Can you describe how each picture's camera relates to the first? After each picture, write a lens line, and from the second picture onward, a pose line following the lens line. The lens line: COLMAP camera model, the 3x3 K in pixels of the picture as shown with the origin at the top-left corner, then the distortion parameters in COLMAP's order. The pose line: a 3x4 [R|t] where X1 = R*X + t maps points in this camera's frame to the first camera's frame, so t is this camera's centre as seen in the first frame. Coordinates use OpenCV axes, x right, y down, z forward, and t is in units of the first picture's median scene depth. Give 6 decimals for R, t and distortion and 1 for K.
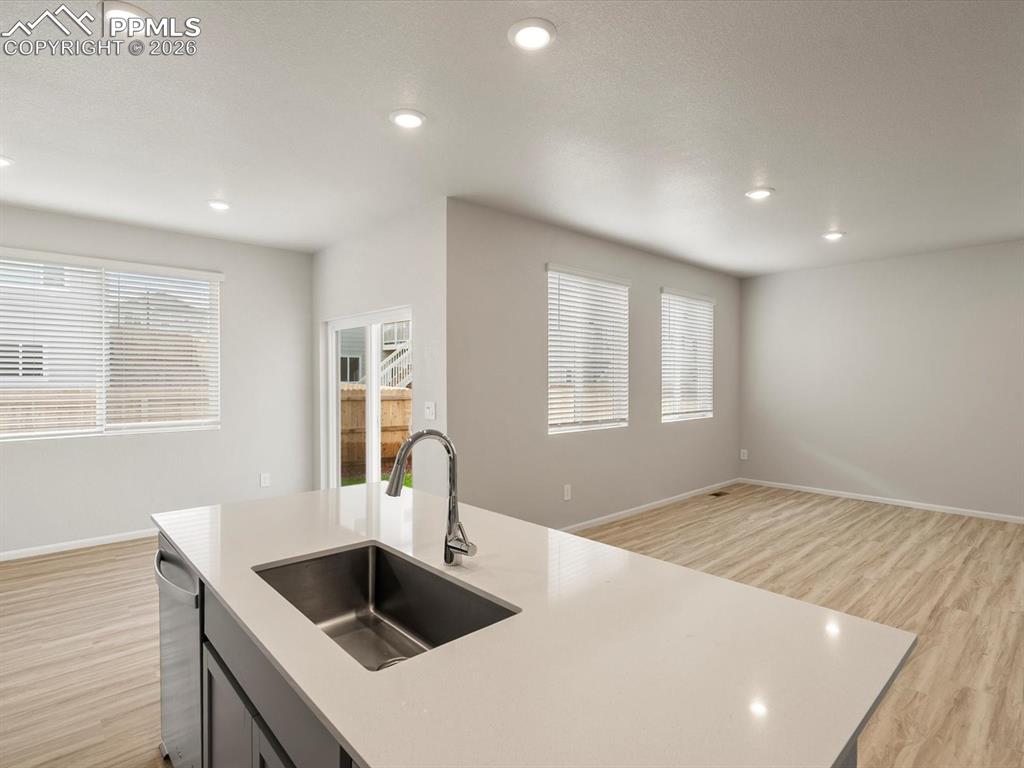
lens RADIAL K [[524.2, 0, 498.1], [0, 524.2, 390.5], [0, 0, 1]] dist [-0.006637, 0.006499]
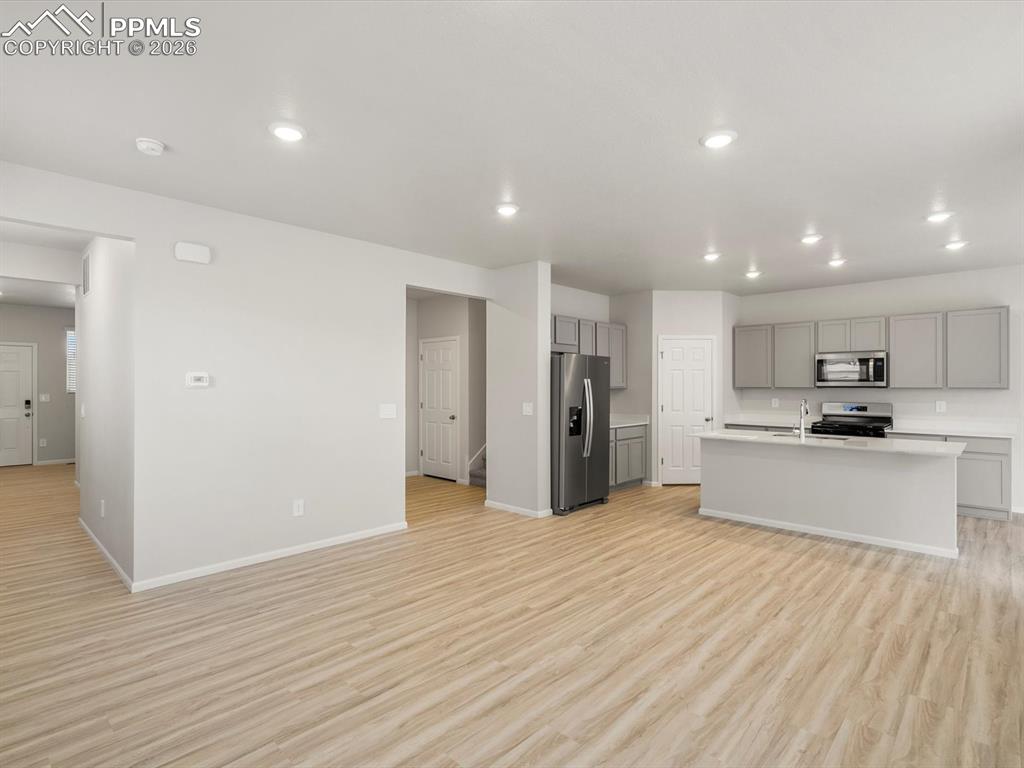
lens RADIAL K [[524.2, 0, 502.2], [0, 524.2, 380.9], [0, 0, 1]] dist [-0.006637, 0.006499]
pose [[-0.996762, -0.002269, -0.080374, 0.689444], [-0.003604, 0.999858, 0.016464, -0.031397], [0.080325, 0.016700, -0.996629, 1.363665]]
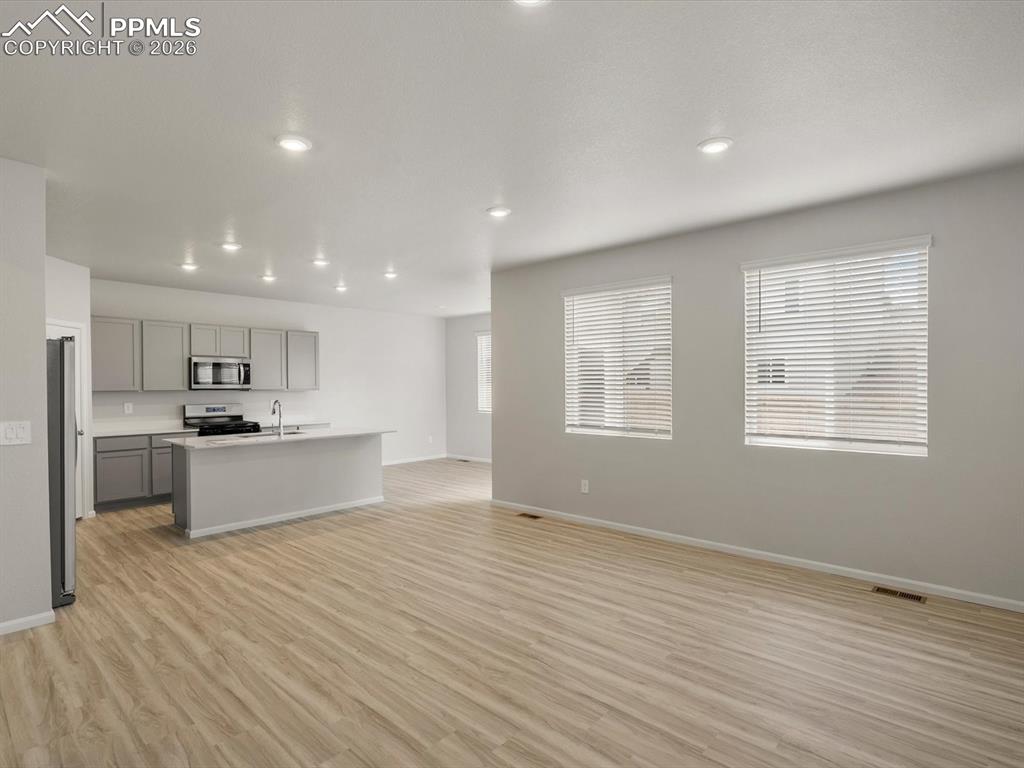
lens RADIAL K [[524.2, 0, 519.1], [0, 524.2, 386.5], [0, 0, 1]] dist [-0.006637, 0.006499]
pose [[0.119084, -0.001790, -0.992883, 1.244755], [-0.019885, 0.999794, -0.004188, -0.014834], [0.992685, 0.020242, 0.119024, 0.717087]]
